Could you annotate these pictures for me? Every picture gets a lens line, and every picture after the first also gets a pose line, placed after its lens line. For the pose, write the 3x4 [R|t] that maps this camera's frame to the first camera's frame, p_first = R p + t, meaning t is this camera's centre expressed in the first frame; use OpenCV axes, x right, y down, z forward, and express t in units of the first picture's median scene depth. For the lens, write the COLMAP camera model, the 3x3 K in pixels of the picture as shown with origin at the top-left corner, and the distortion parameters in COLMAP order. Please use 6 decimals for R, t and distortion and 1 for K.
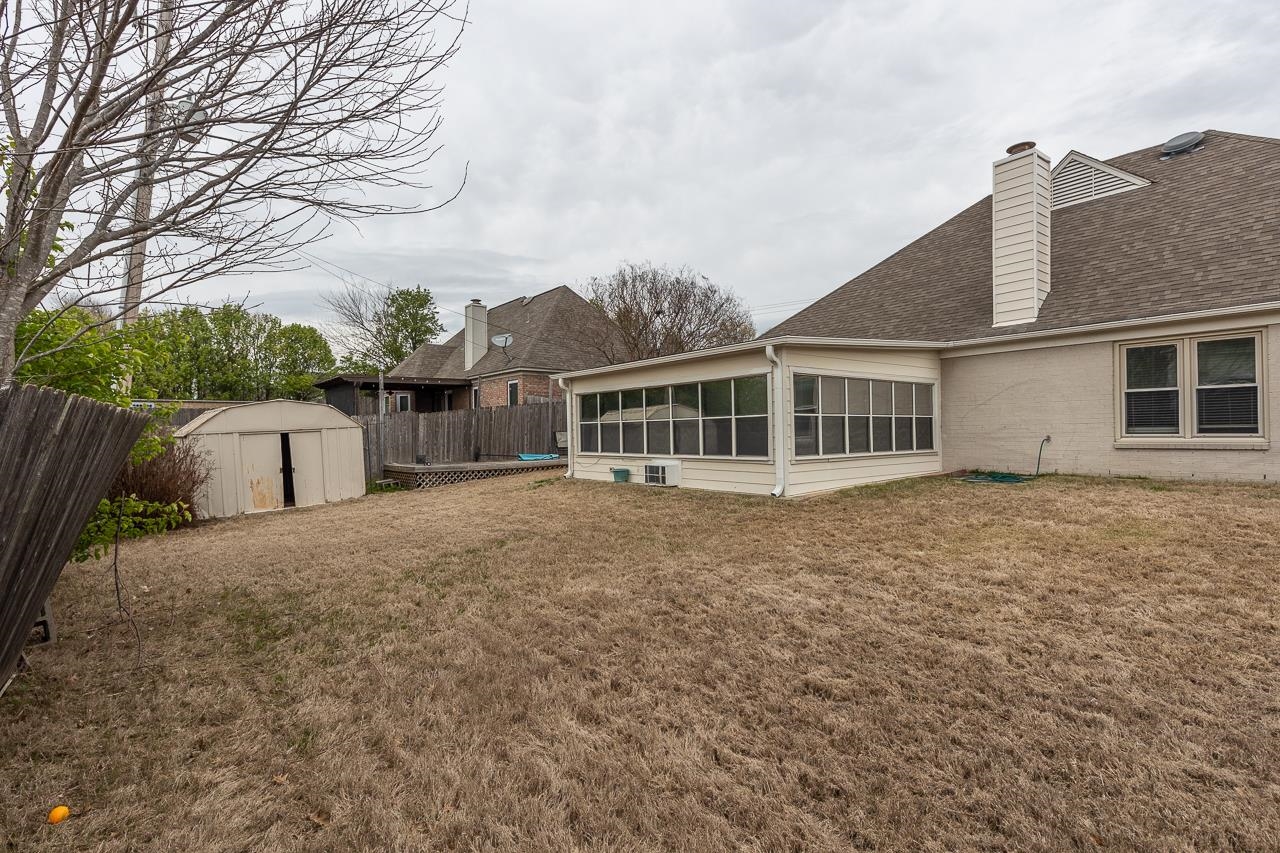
lens RADIAL K [[608.5, 0, 641.6], [0, 608.5, 431.9], [0, 0, 1]] dist [0.065975, -0.029488]
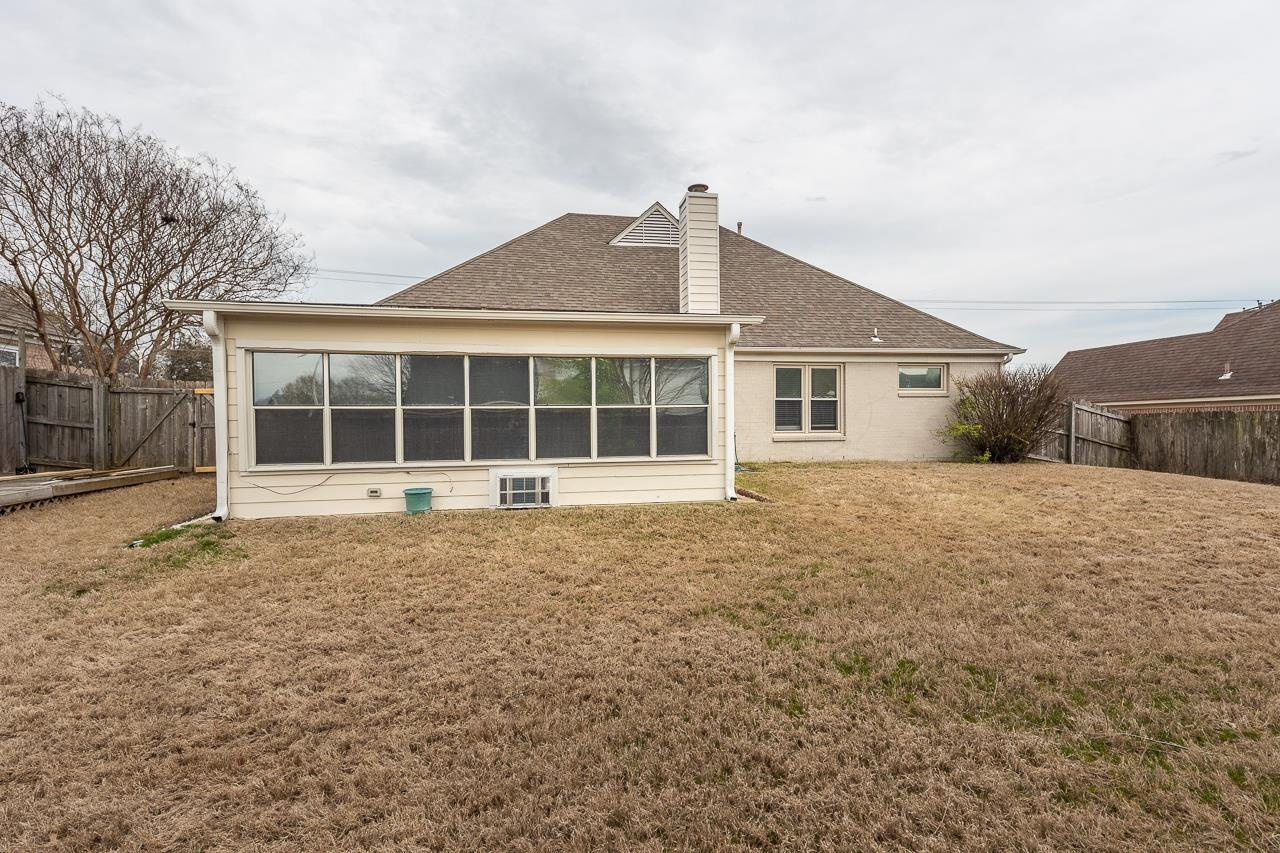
lens RADIAL K [[608.5, 0, 641.6], [0, 608.5, 431.9], [0, 0, 1]] dist [0.065975, -0.029488]
pose [[0.467478, 0.002958, 0.884000, -0.422774], [0.001663, 0.999990, -0.004225, 0.008643], [-0.884003, 0.003445, 0.467468, 0.497987]]
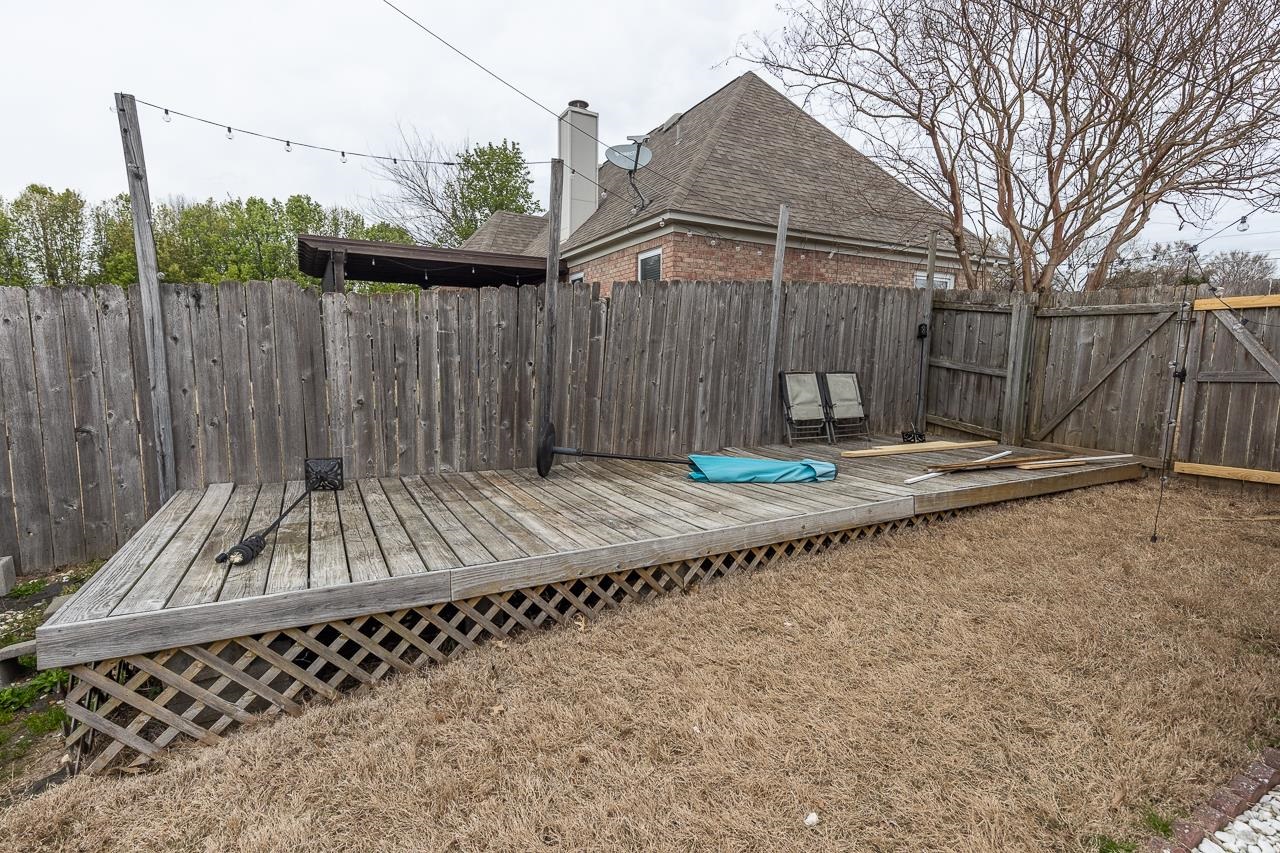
lens RADIAL K [[608.5, 0, 641.6], [0, 608.5, 431.9], [0, 0, 1]] dist [0.065975, -0.029488]
pose [[0.982942, 0.048200, -0.177489, -0.230777], [-0.027046, 0.992438, 0.119731, -0.009041], [0.181918, -0.112888, 0.976812, 0.963610]]
